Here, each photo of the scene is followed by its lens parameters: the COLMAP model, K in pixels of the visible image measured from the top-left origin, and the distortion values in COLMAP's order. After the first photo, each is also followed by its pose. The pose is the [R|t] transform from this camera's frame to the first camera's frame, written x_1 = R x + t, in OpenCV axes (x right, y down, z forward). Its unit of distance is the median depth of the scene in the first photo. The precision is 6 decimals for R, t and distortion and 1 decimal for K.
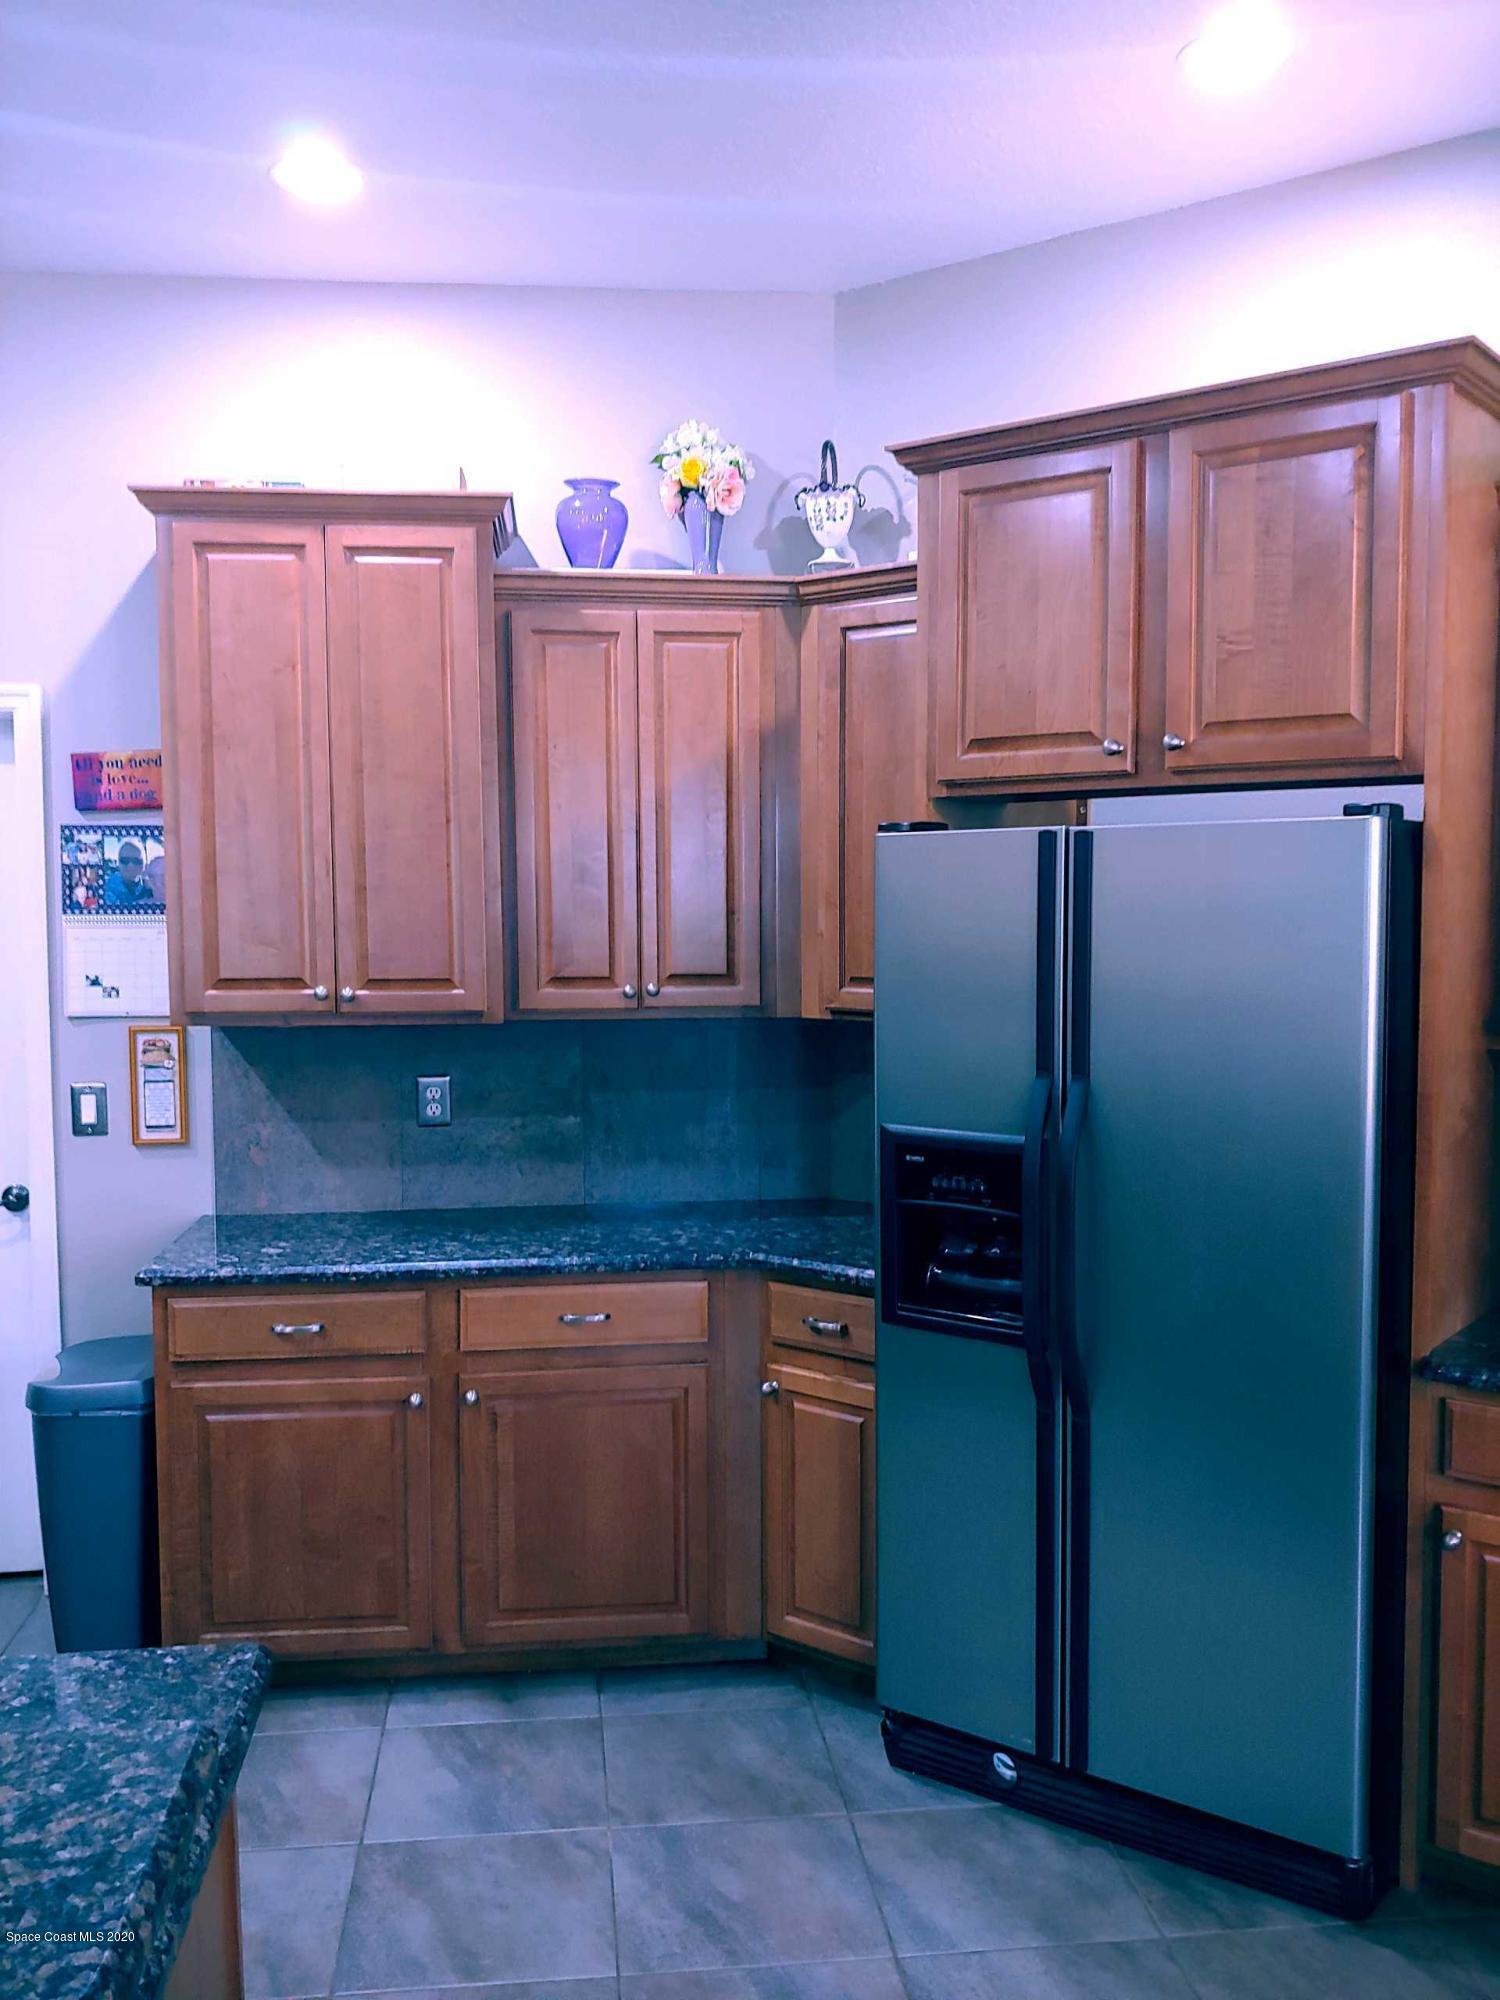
lens RADIAL K [[1724.3, 0, 750.1], [0, 1724.3, 1023.5], [0, 0, 1]] dist [0.193824, -0.626442]
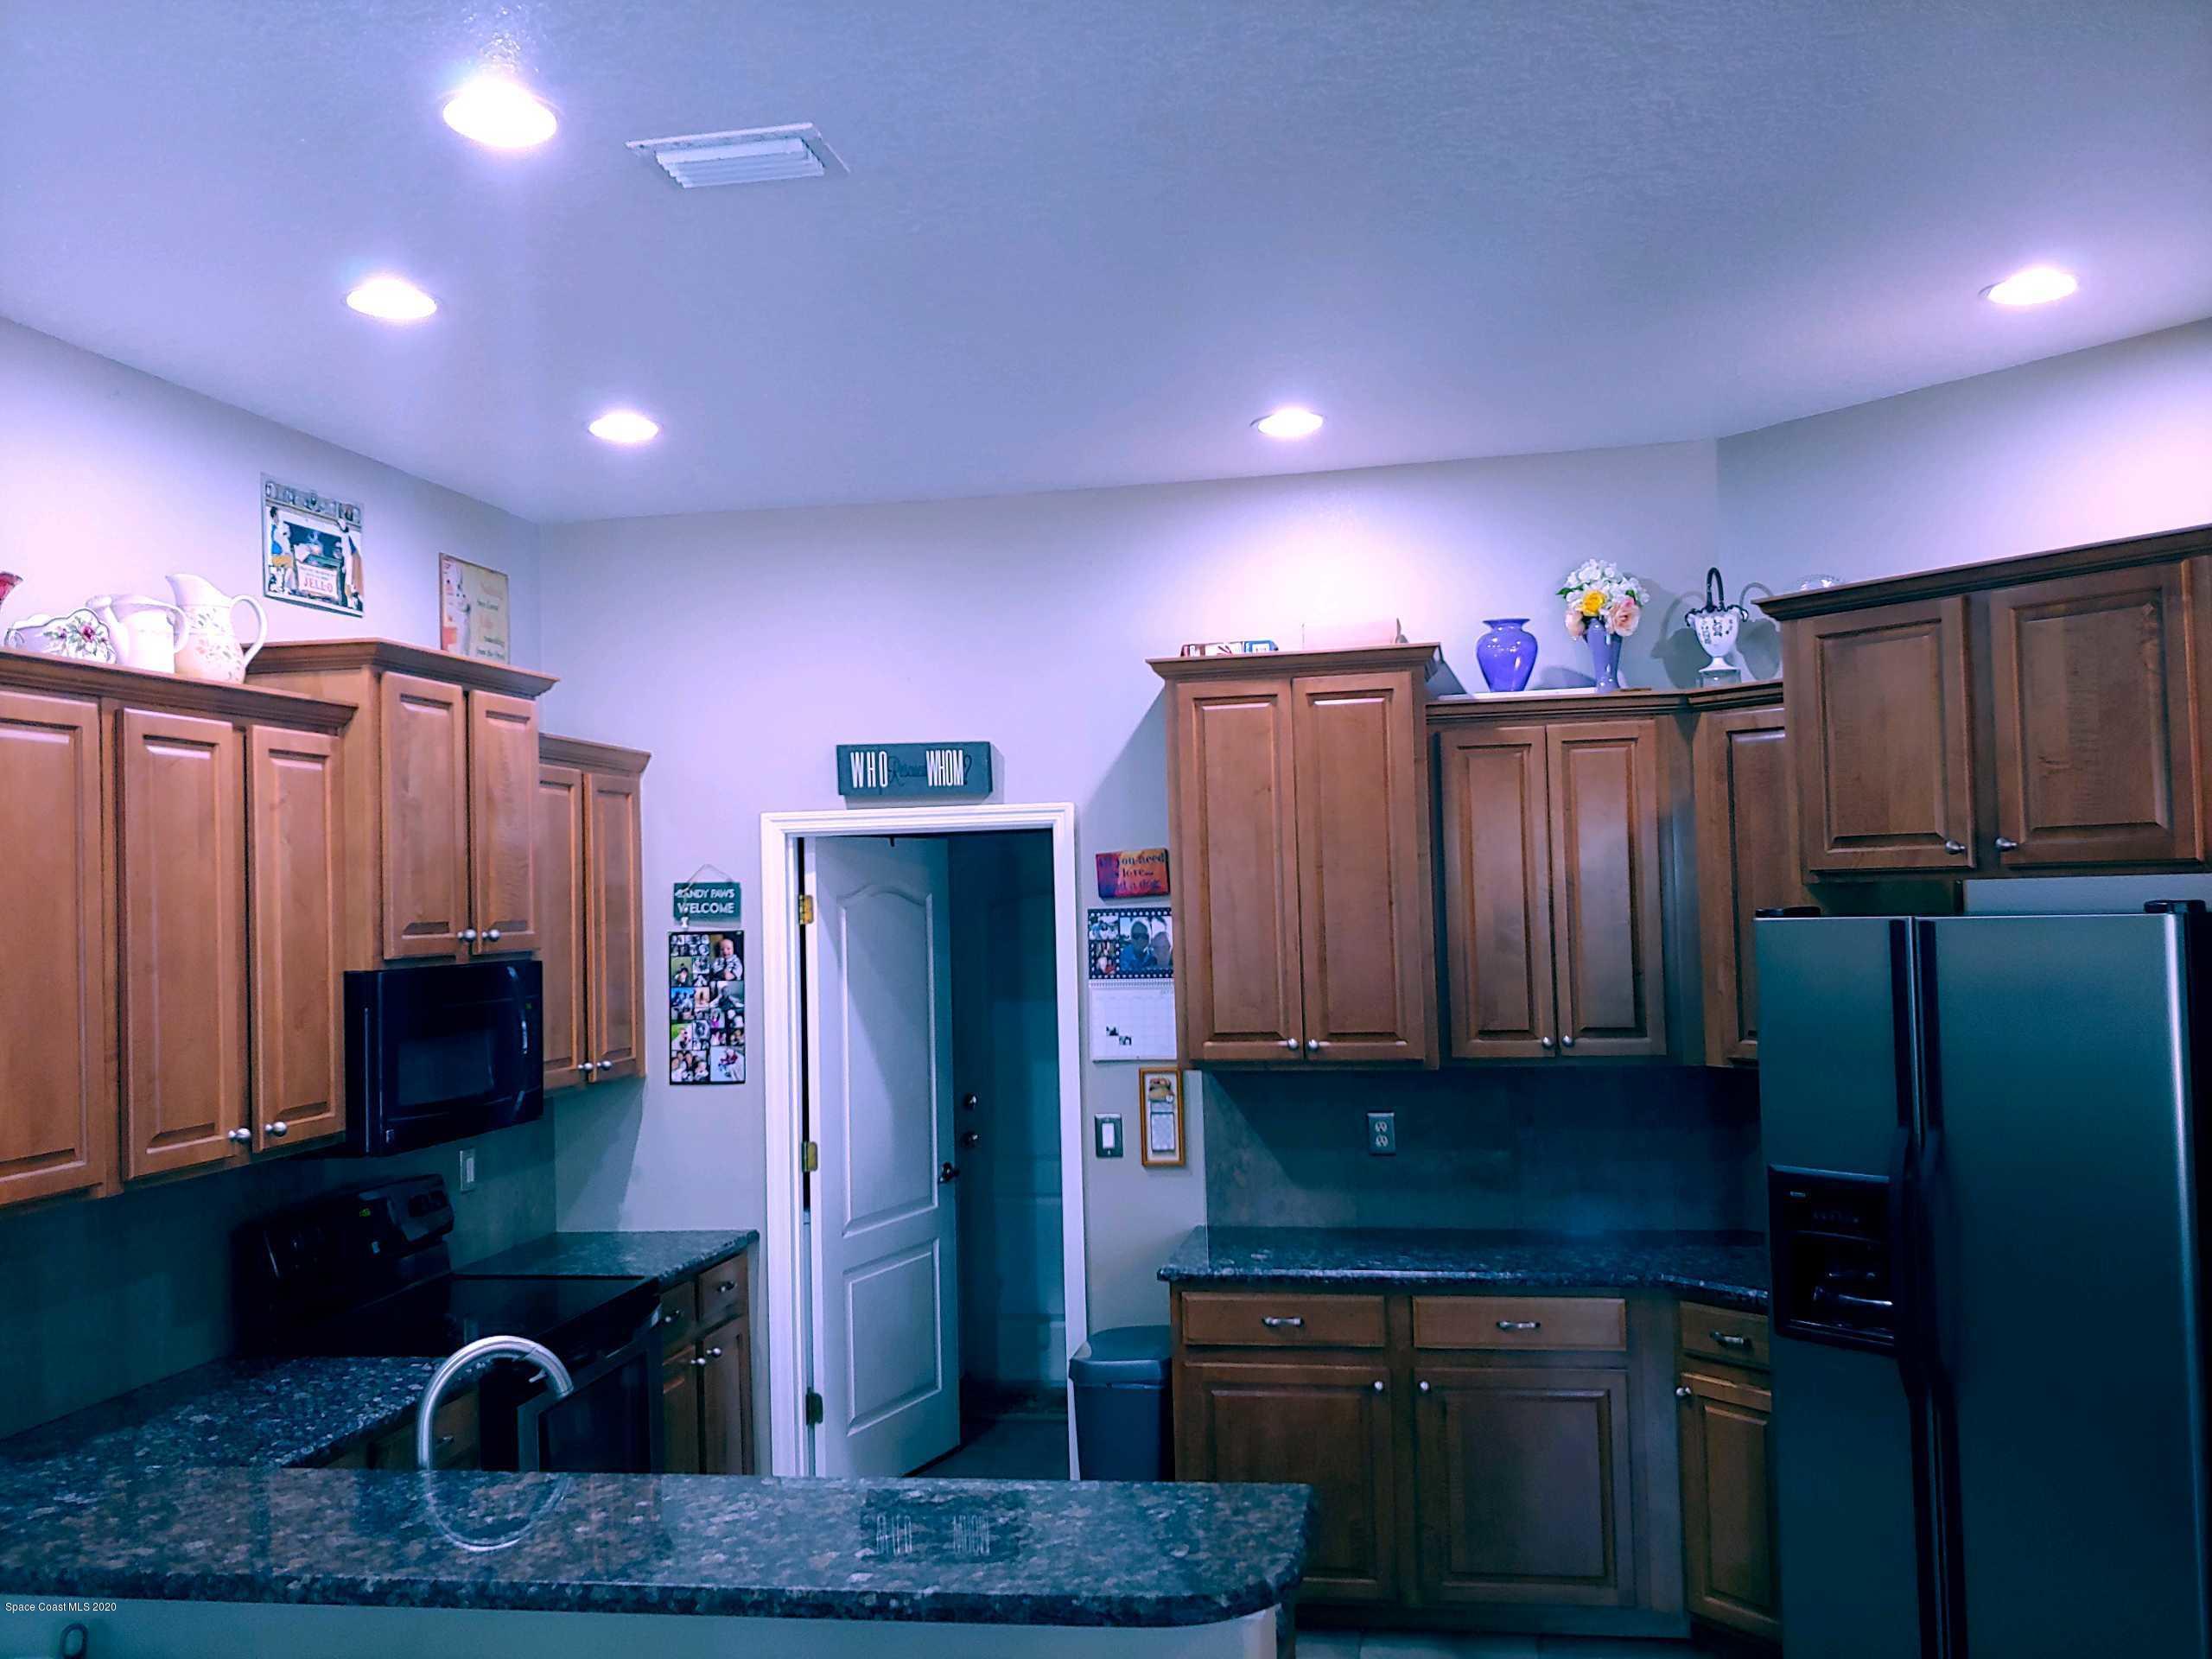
lens RADIAL K [[1947.7, 0, 1106.0], [0, 1947.7, 829.5], [0, 0, 1]] dist [0.120634, -0.248212]
pose [[0.953702, -0.034183, -0.298803, 0.046377], [0.003600, 0.994746, -0.102308, -0.027814], [0.300730, 0.096496, 0.948815, -0.366170]]
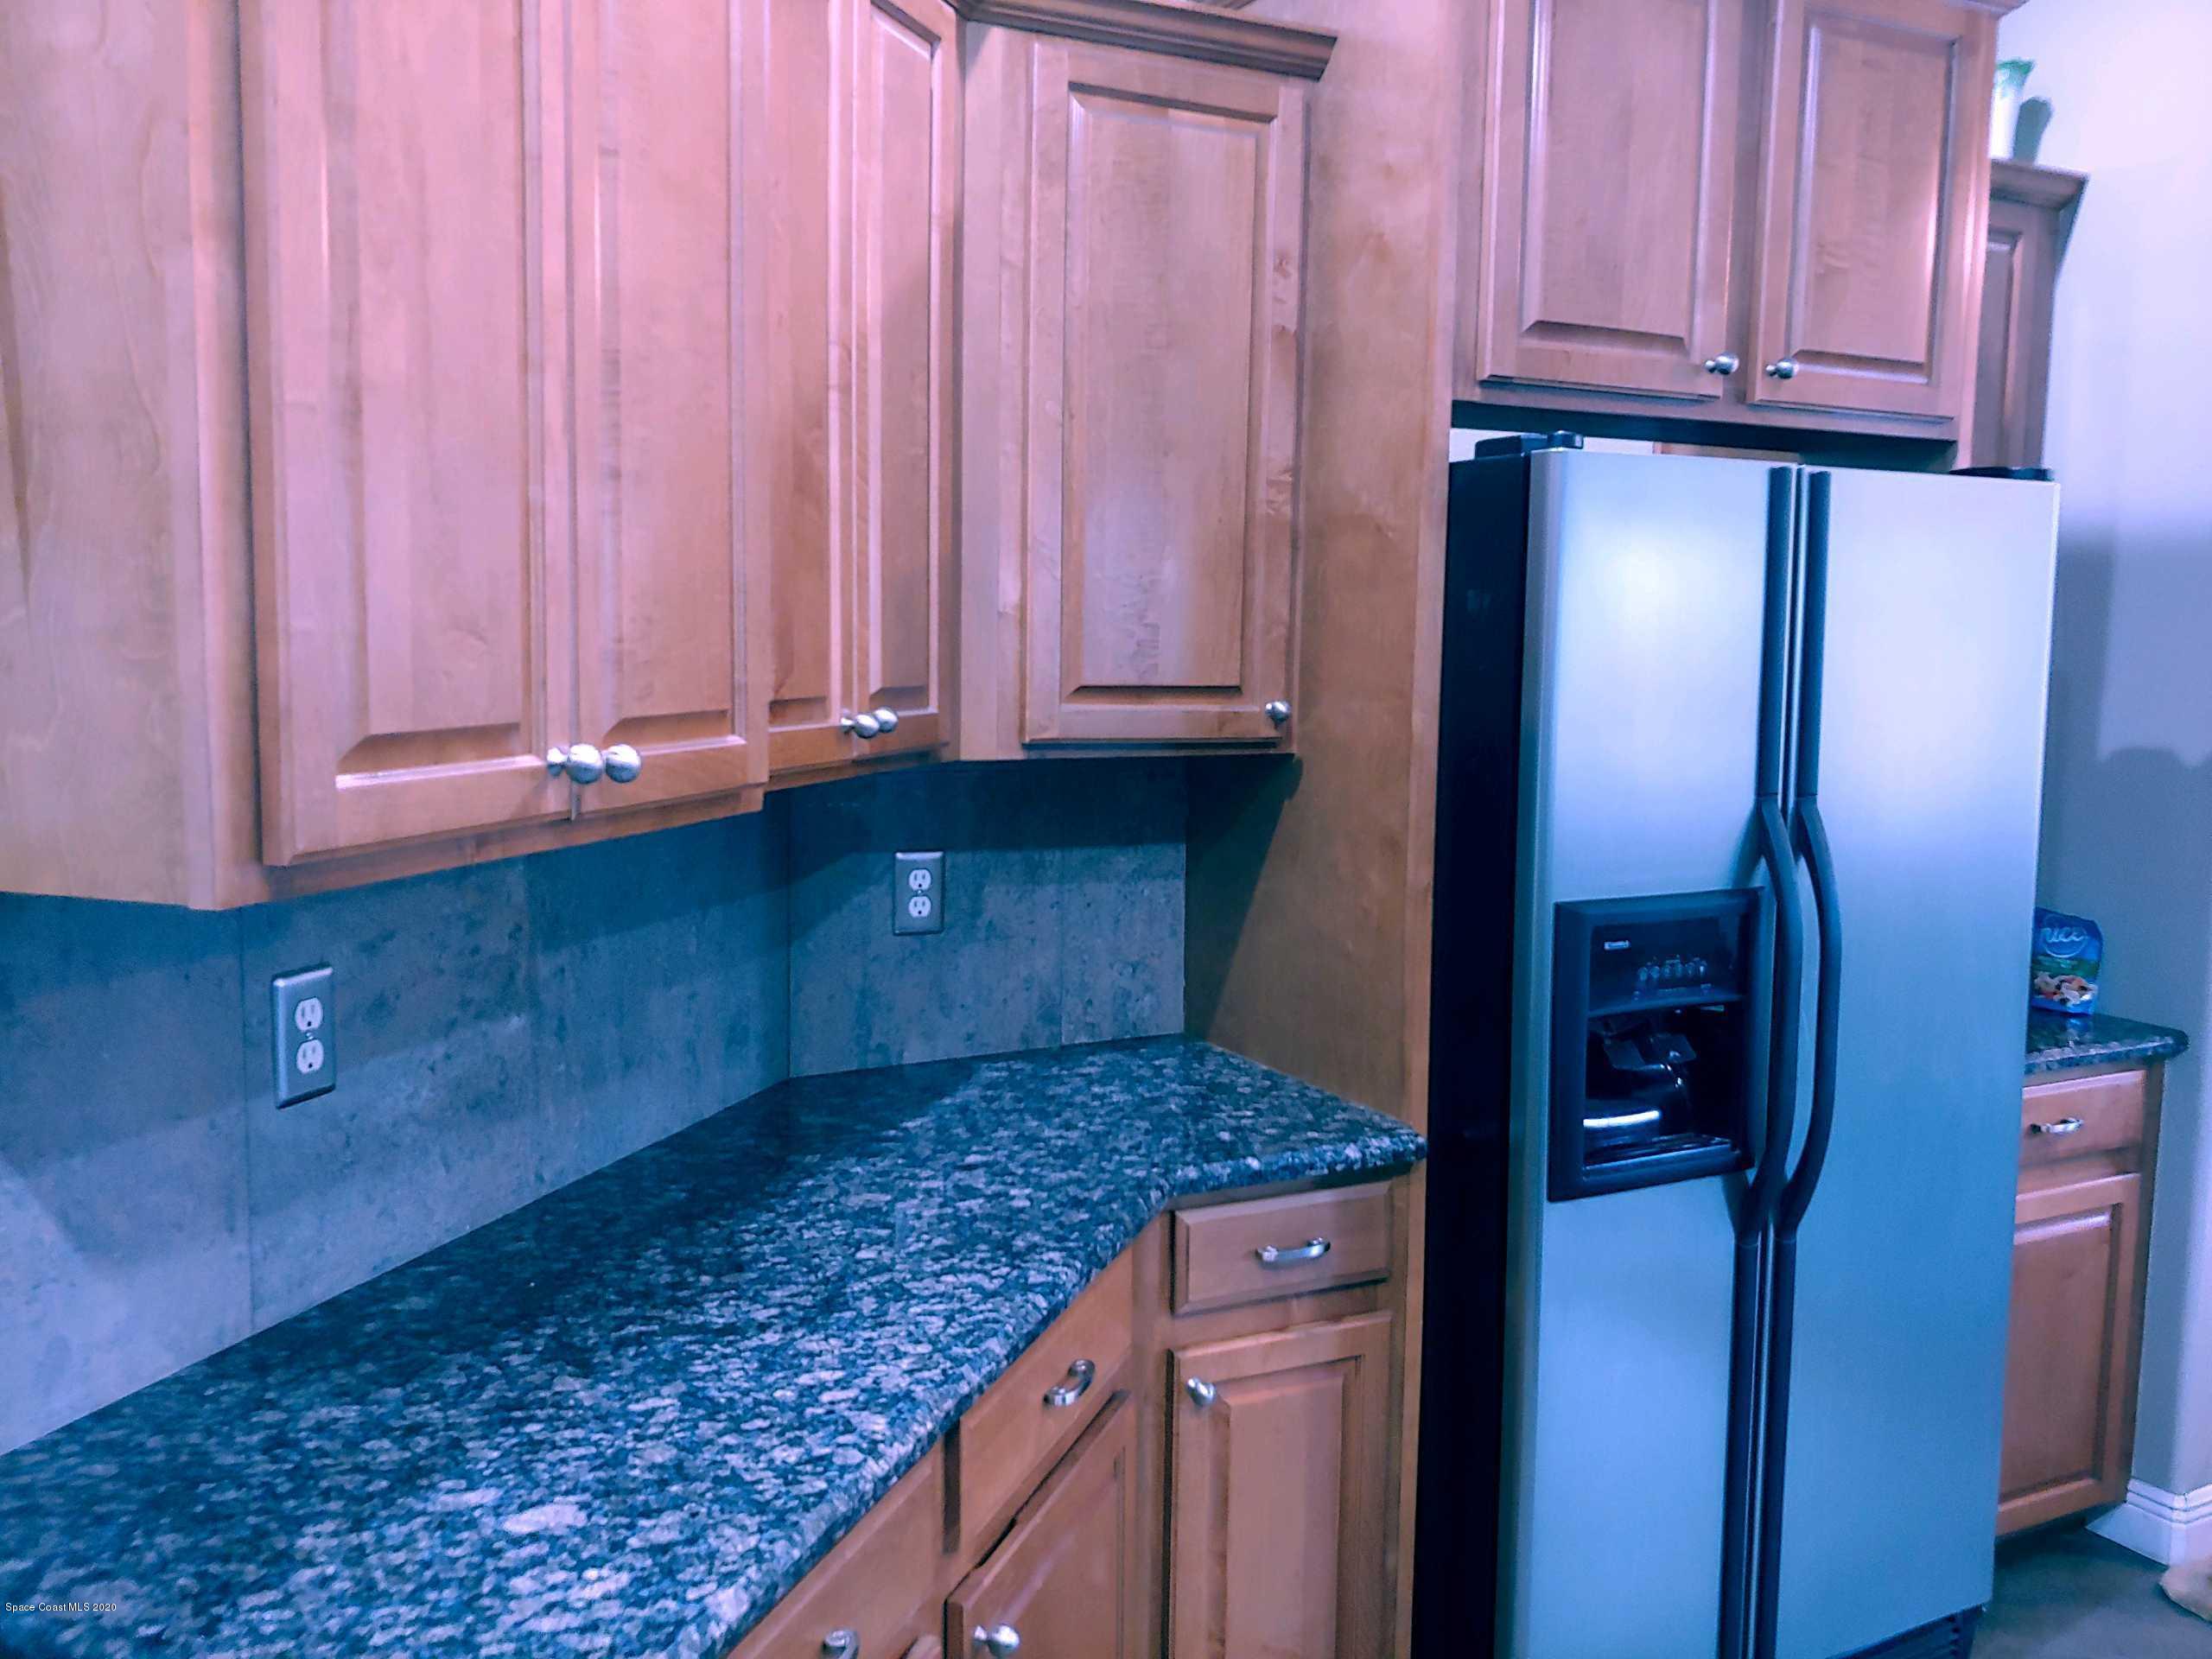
lens RADIAL K [[1977.3, 0, 1106.0], [0, 1977.3, 829.5], [0, 0, 1]] dist [0.007381, 0.002856]
pose [[0.402991, -0.089662, 0.910801, -0.559103], [0.050340, 0.995854, 0.075761, -0.028458], [-0.913818, 0.015319, 0.405834, 0.719052]]
